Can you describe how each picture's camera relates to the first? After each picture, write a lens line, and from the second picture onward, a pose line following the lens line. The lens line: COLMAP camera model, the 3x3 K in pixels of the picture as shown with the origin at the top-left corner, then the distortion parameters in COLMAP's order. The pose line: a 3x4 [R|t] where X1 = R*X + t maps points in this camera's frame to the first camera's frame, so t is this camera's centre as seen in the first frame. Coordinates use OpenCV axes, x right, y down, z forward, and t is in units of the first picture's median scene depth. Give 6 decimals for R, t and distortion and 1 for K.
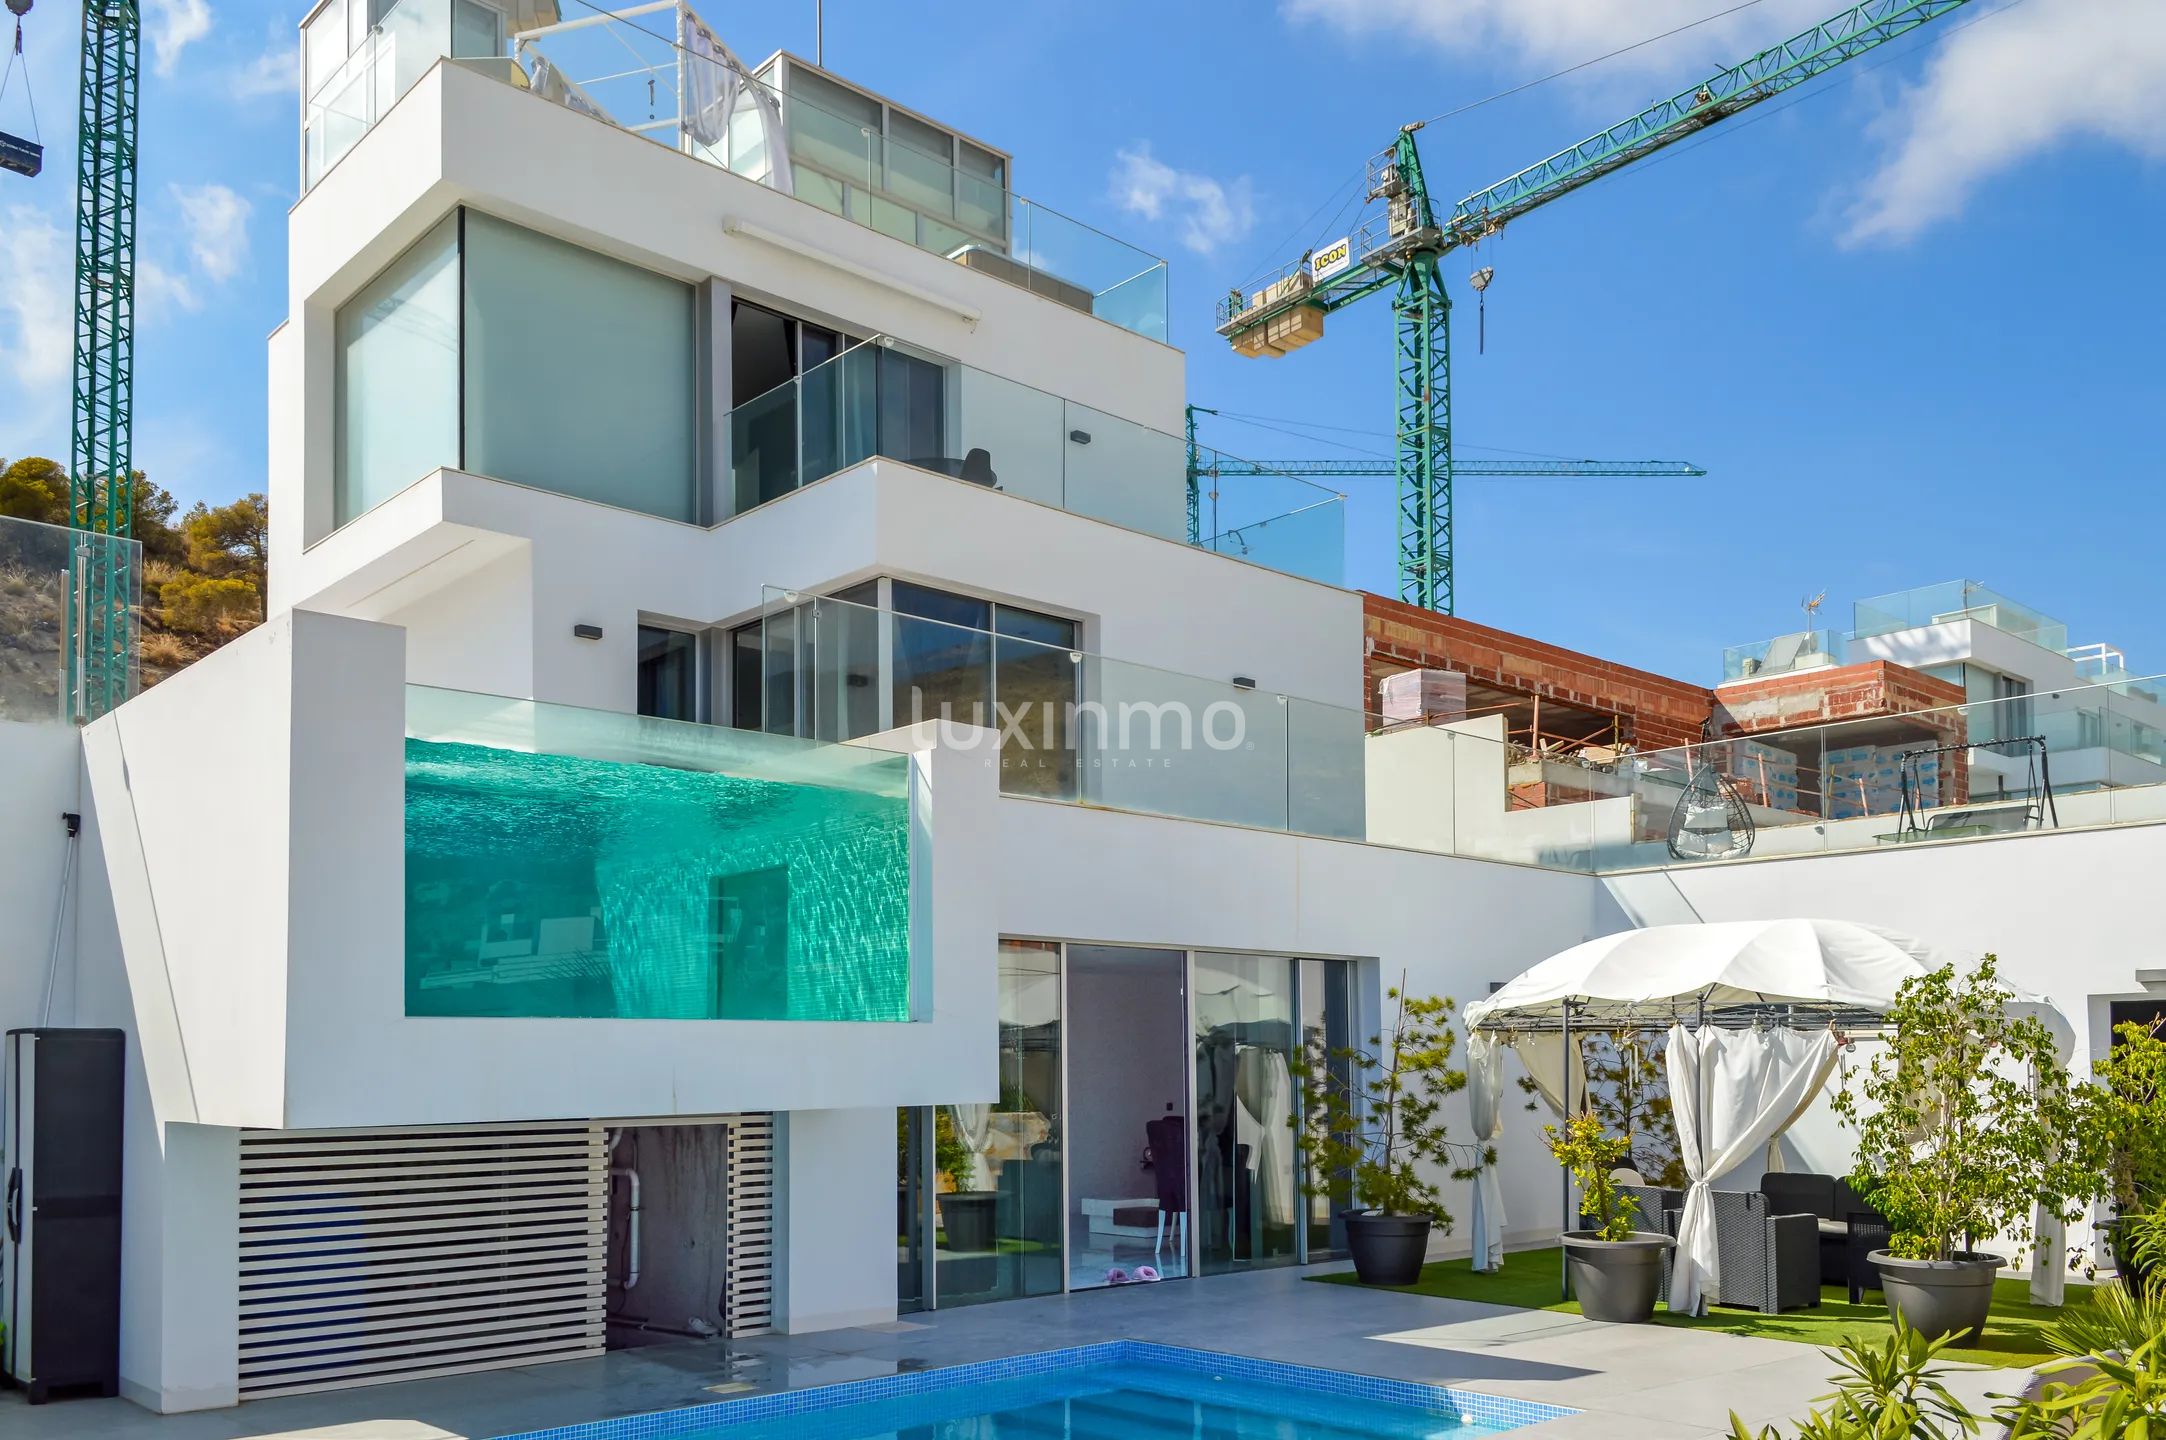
lens RADIAL K [[1729.9, 0, 1081.9], [0, 1729.9, 880.7], [0, 0, 1]] dist [0.069270, -0.002451]
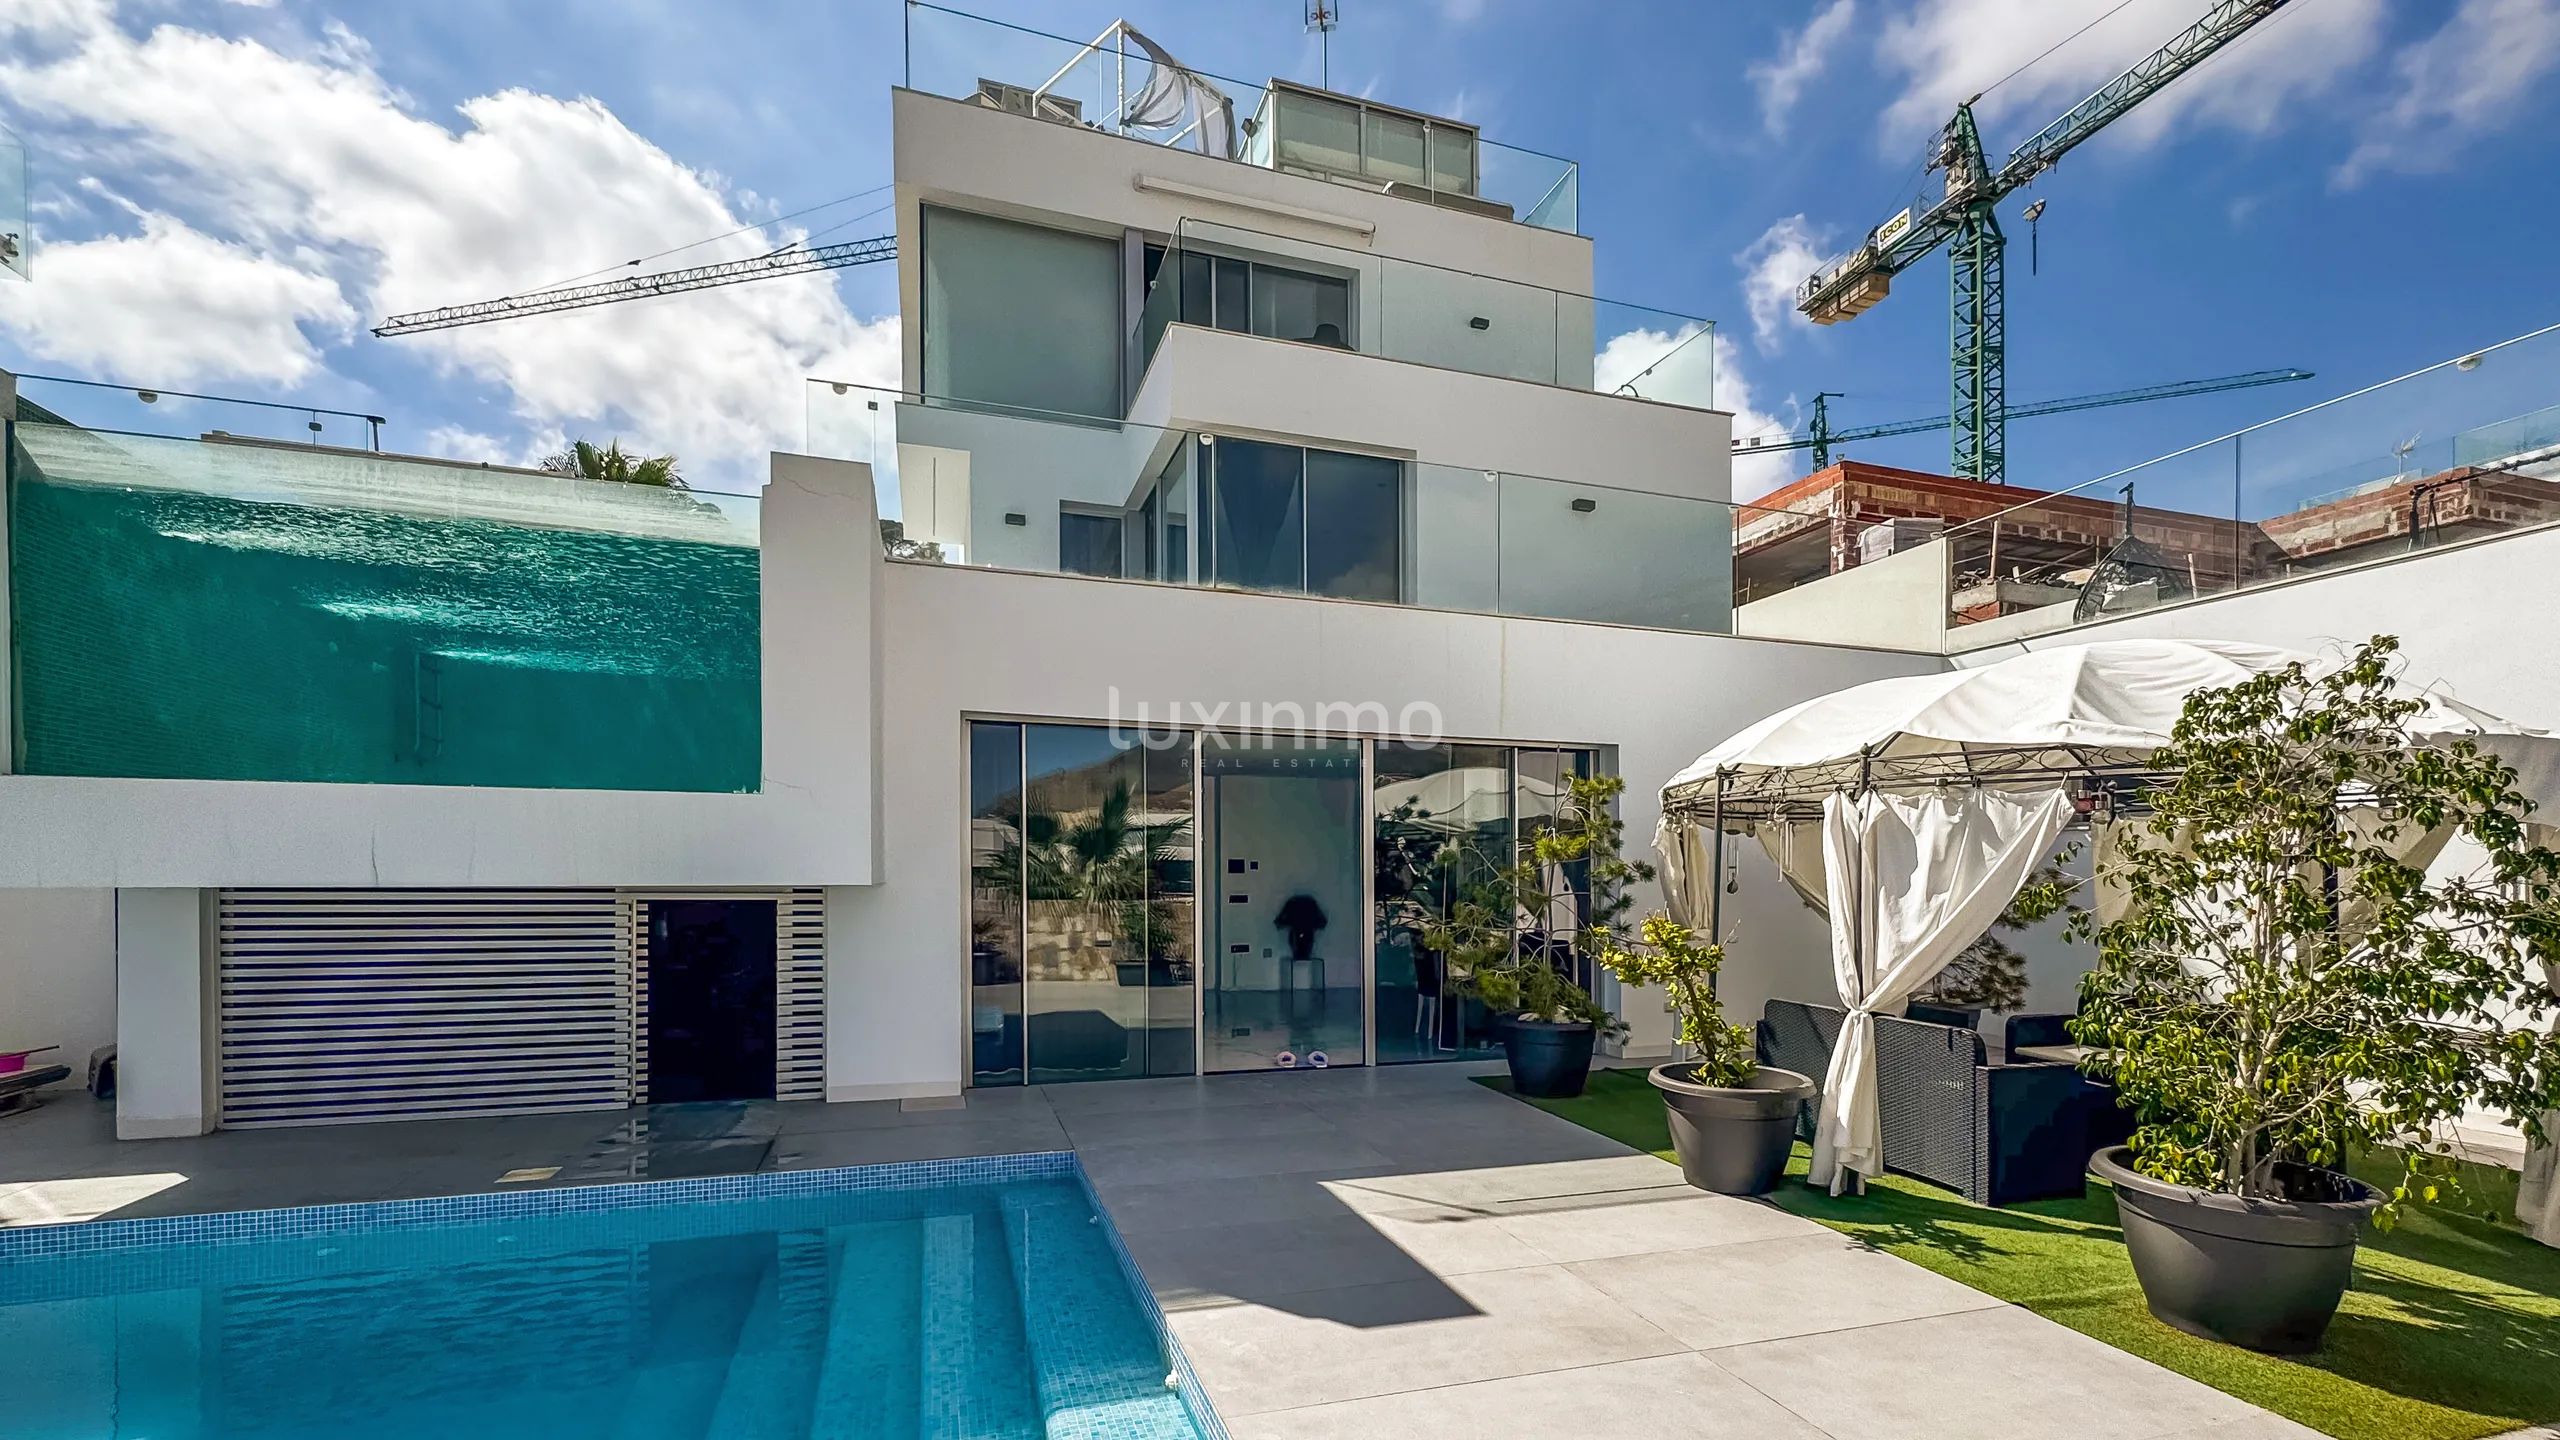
lens RADIAL K [[1055.3, 0, 1284.6], [0, 1055.3, 830.6], [0, 0, 1]] dist [0.008231, 0.000330]
pose [[0.908546, -0.004740, -0.417758, 0.147954], [0.033679, 0.997512, 0.061929, 0.029848], [0.416425, -0.070335, 0.906445, 0.239216]]
